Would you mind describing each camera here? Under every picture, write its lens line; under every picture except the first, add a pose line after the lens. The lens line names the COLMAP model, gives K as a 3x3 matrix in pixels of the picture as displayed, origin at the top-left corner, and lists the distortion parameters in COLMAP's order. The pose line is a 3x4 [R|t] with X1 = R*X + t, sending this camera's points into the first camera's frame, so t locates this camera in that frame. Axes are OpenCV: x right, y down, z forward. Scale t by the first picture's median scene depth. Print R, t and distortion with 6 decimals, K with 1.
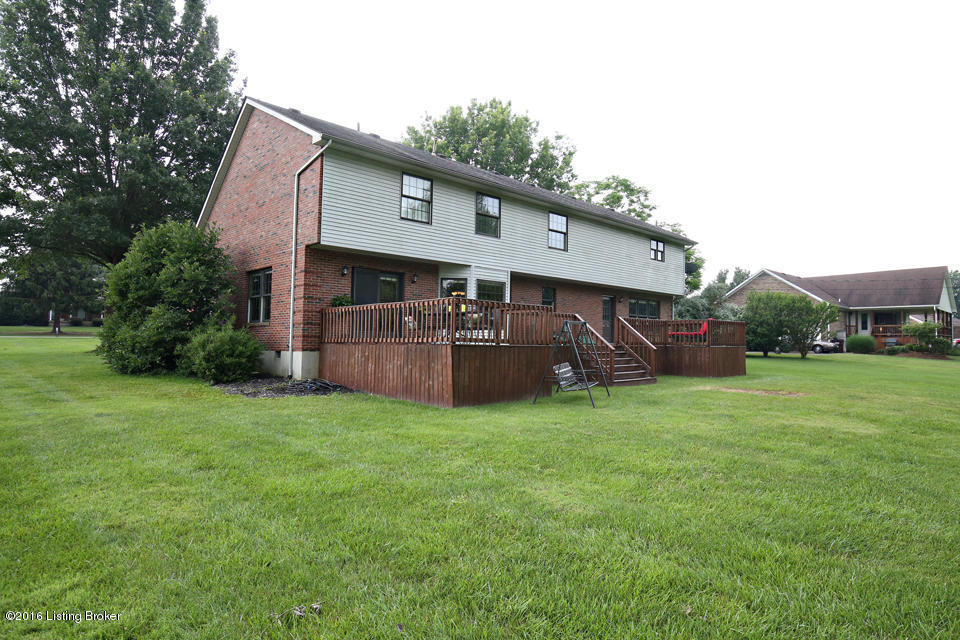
lens RADIAL K [[559.8, 0, 474.7], [0, 559.8, 327.3], [0, 0, 1]] dist [-0.037040, 0.000082]
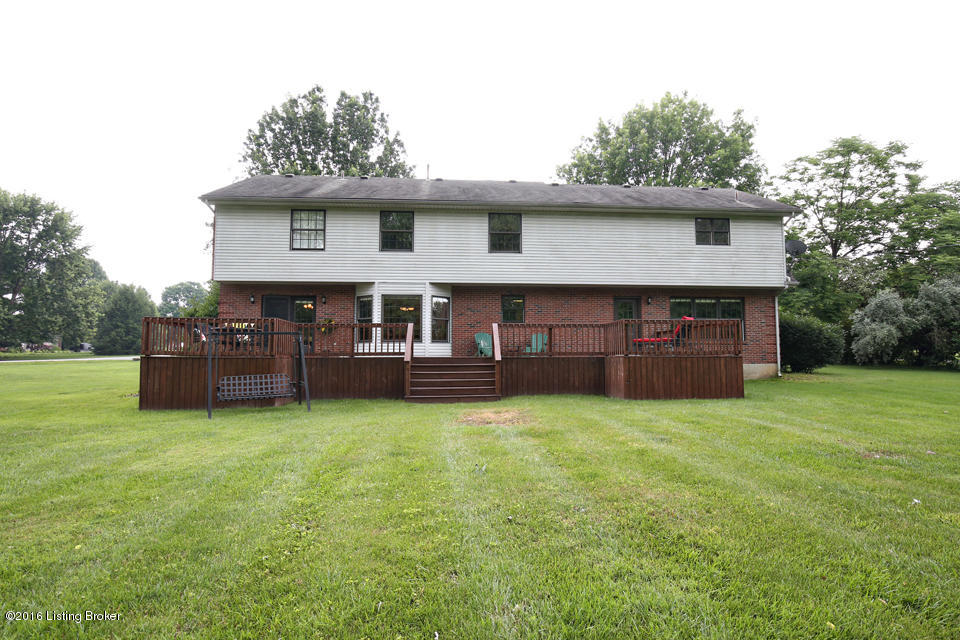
lens RADIAL K [[525.2, 0, 480.0], [0, 525.2, 320.0], [0, 0, 1]] dist [-0.024092, 0.000081]
pose [[0.772490, -0.073717, -0.630733, 0.750160], [0.027430, 0.996186, -0.082834, 0.045404], [0.634434, 0.046688, 0.771566, 0.372565]]
